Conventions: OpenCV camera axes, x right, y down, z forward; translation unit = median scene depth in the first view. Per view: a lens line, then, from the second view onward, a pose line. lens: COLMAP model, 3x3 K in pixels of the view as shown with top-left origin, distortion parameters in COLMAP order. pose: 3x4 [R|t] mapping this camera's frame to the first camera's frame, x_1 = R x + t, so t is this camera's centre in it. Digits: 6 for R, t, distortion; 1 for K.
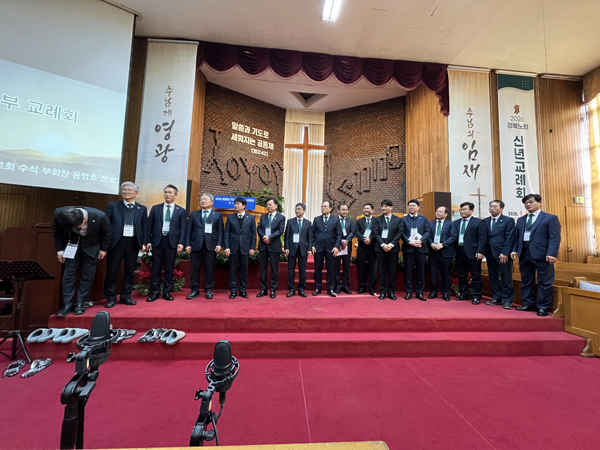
lens RADIAL K [[241.5, 0, 299.2], [0, 241.5, 223.7], [0, 0, 1]] dist [-0.003618, -0.000009]
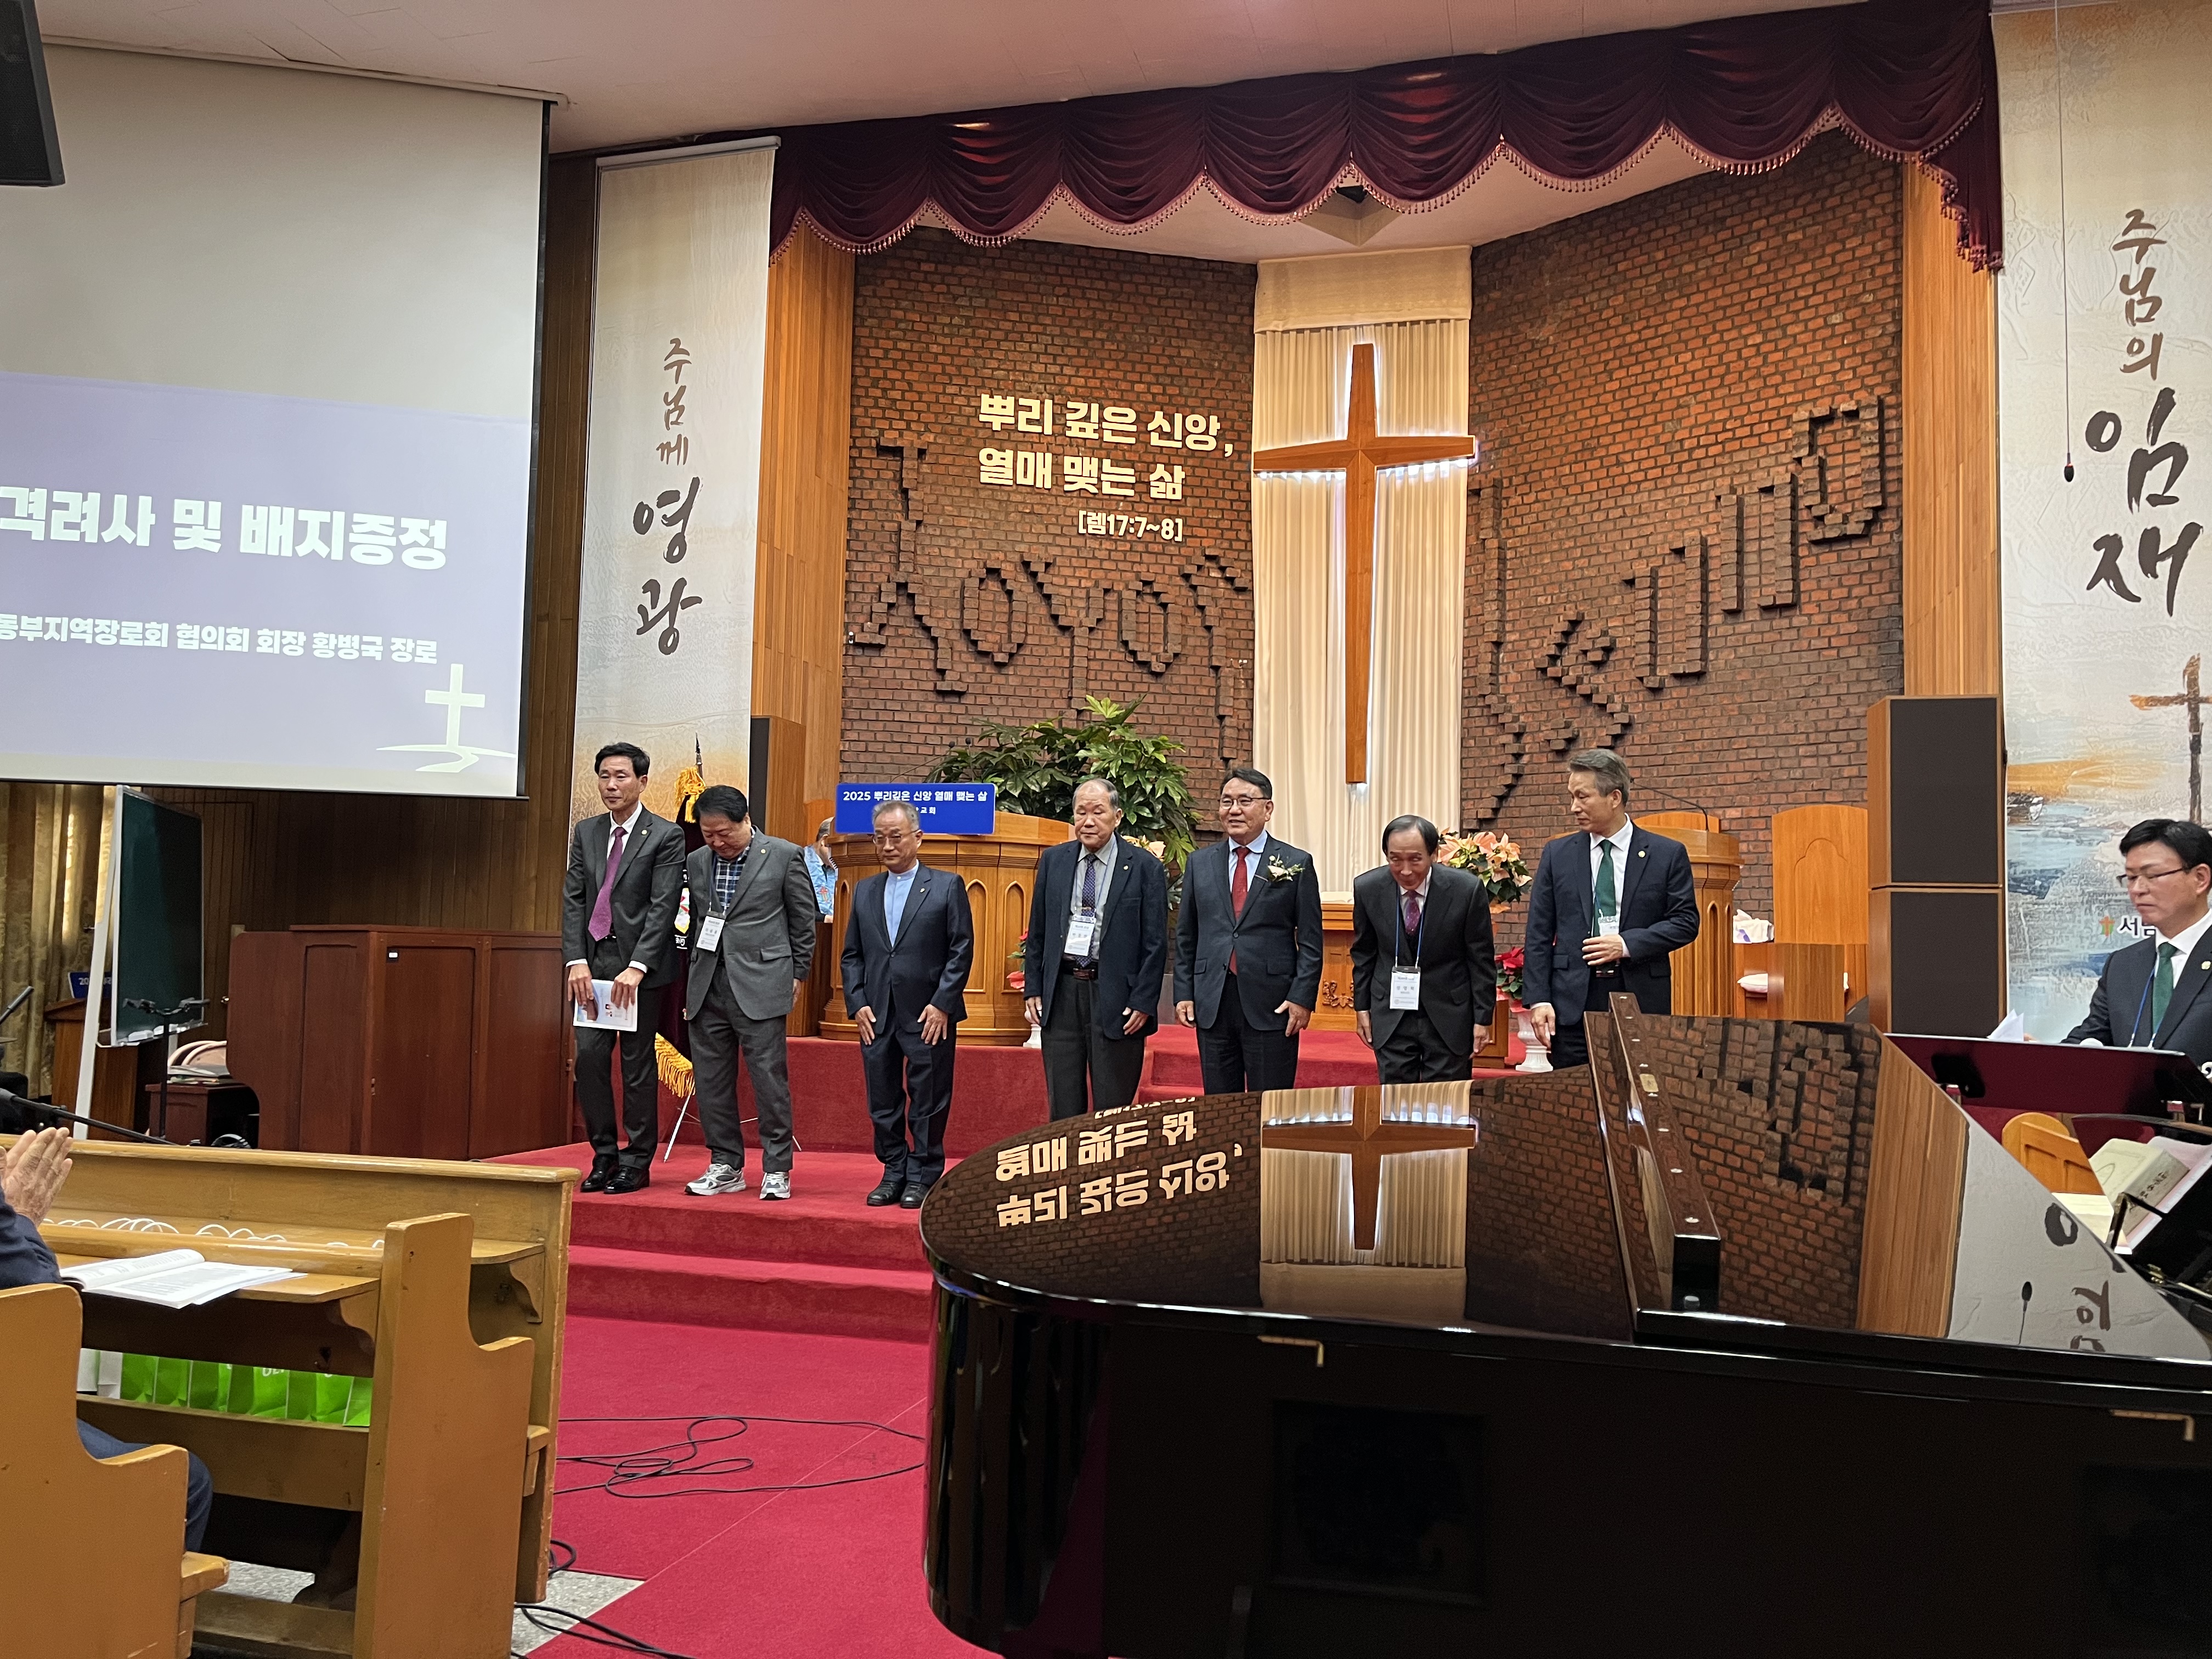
lens RADIAL K [[1658.3, 0, 1108.0], [0, 1658.3, 849.0], [0, 0, 1]] dist [0.070356, -0.094003]
pose [[0.941304, -0.027613, -0.336428, 0.403334], [0.032032, 0.999458, 0.007589, -0.042949], [0.336036, -0.017920, 0.941679, -0.437194]]
